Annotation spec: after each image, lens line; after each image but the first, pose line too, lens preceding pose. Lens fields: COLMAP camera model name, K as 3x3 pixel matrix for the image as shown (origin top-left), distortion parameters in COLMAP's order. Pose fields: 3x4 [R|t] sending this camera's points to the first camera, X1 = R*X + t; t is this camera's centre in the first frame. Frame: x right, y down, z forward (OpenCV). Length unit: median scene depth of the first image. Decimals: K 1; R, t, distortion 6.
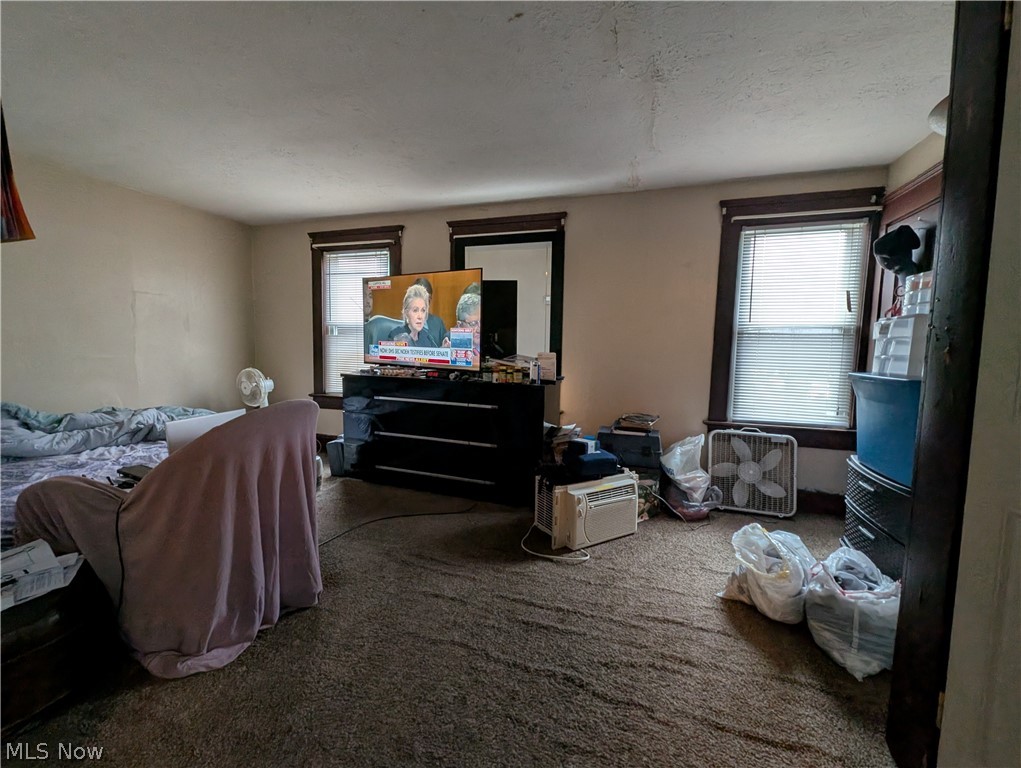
lens RADIAL K [[418.1, 0, 510.5], [0, 418.1, 385.6], [0, 0, 1]] dist [0.002088, 0.000053]
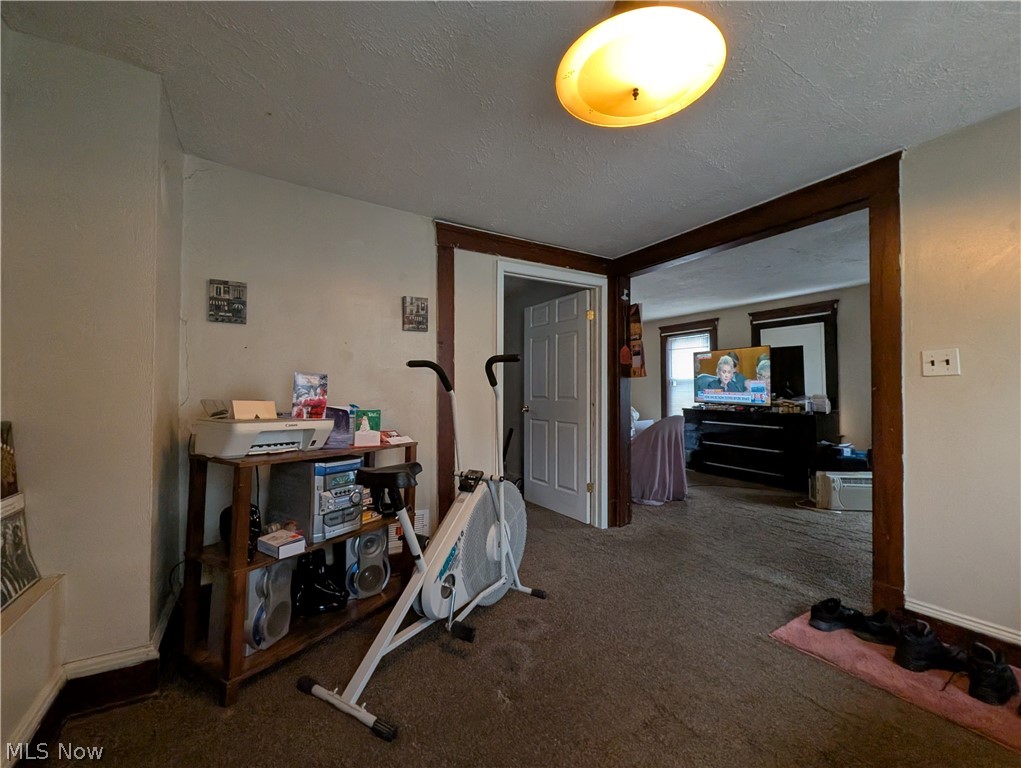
lens RADIAL K [[418.1, 0, 511.9], [0, 418.1, 384.5], [0, 0, 1]] dist [0.002088, 0.000053]
pose [[0.764815, -0.034534, -0.643324, 0.186936], [-0.030851, 0.995453, -0.090114, 0.053499], [0.643511, 0.088768, 0.760272, -0.817864]]
